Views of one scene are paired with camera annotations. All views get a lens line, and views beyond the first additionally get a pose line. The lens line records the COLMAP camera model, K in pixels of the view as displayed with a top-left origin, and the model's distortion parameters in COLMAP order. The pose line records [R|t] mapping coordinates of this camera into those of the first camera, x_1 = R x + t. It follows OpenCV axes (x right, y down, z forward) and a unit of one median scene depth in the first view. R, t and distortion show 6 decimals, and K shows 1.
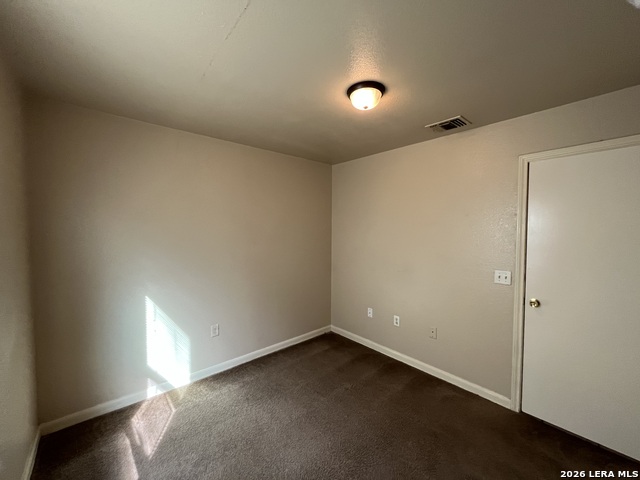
lens RADIAL K [[257.5, 0, 305.8], [0, 257.5, 238.9], [0, 0, 1]] dist [-0.000939, 0.000192]
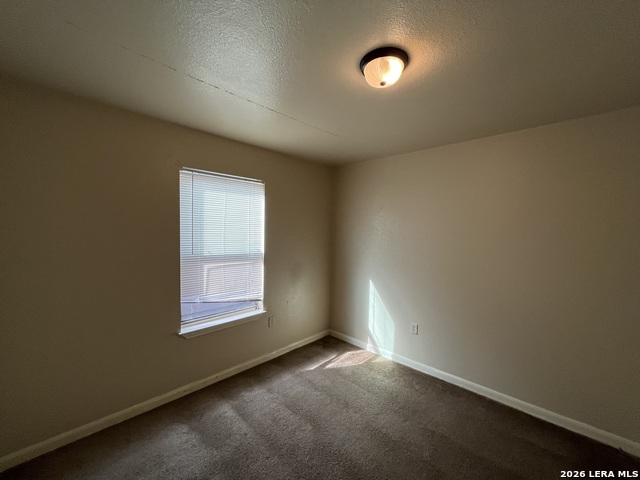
lens RADIAL K [[257.5, 0, 331.2], [0, 257.5, 242.6], [0, 0, 1]] dist [-0.000939, 0.000192]
pose [[0.104707, 0.039985, -0.993699, 0.778135], [-0.046941, 0.998276, 0.035223, -0.030433], [0.993395, 0.042957, 0.106404, 0.606588]]
